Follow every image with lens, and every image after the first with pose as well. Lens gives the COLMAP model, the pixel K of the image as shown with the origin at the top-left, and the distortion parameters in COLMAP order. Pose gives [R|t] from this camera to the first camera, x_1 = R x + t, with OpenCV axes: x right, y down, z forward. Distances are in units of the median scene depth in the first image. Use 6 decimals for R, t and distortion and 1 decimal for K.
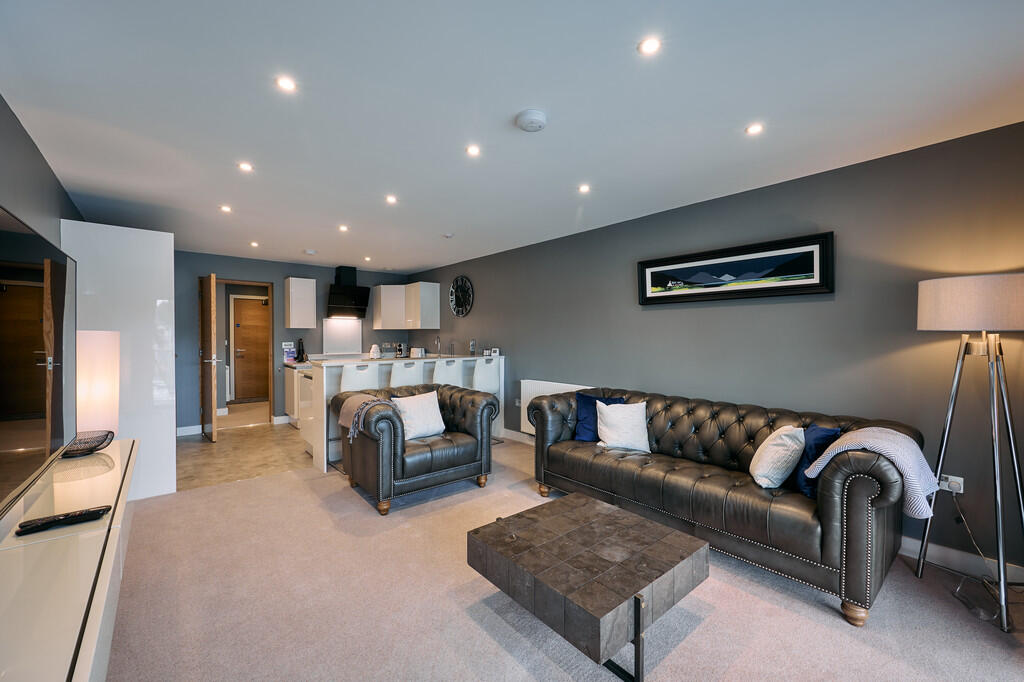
lens RADIAL K [[409.8, 0, 512.0], [0, 409.8, 341.0], [0, 0, 1]] dist [0.000428, 0.000118]
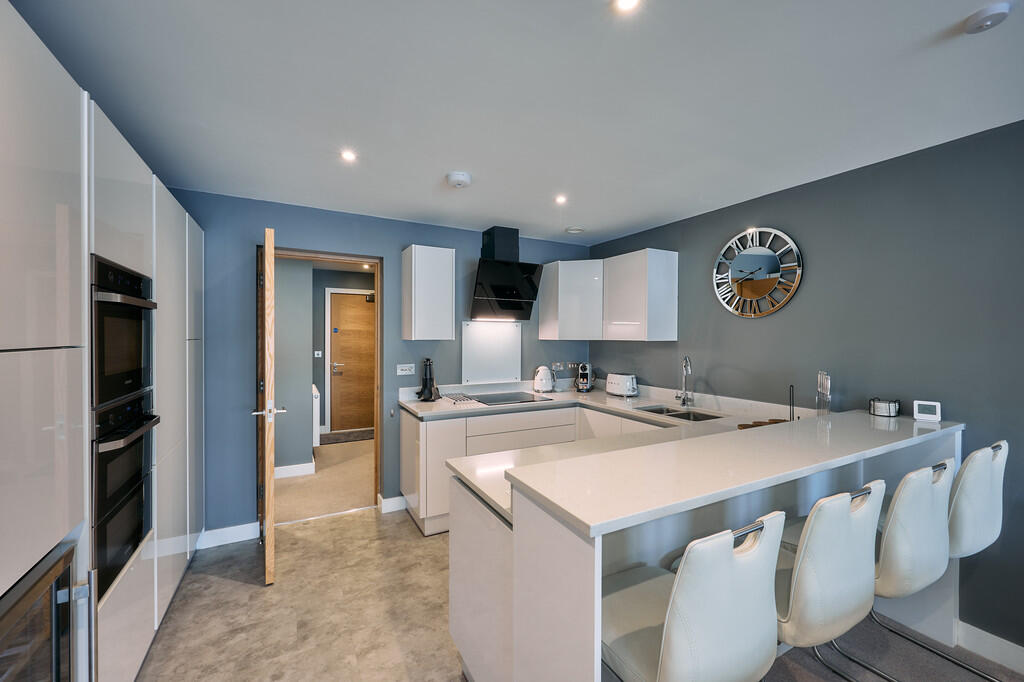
lens RADIAL K [[409.8, 0, 512.0], [0, 409.8, 341.0], [0, 0, 1]] dist [0.000428, 0.000118]
pose [[0.978169, 0.007763, -0.207667, -0.286868], [-0.007693, 0.999970, 0.001147, -0.029572], [0.207670, 0.000476, 0.978199, 0.479527]]
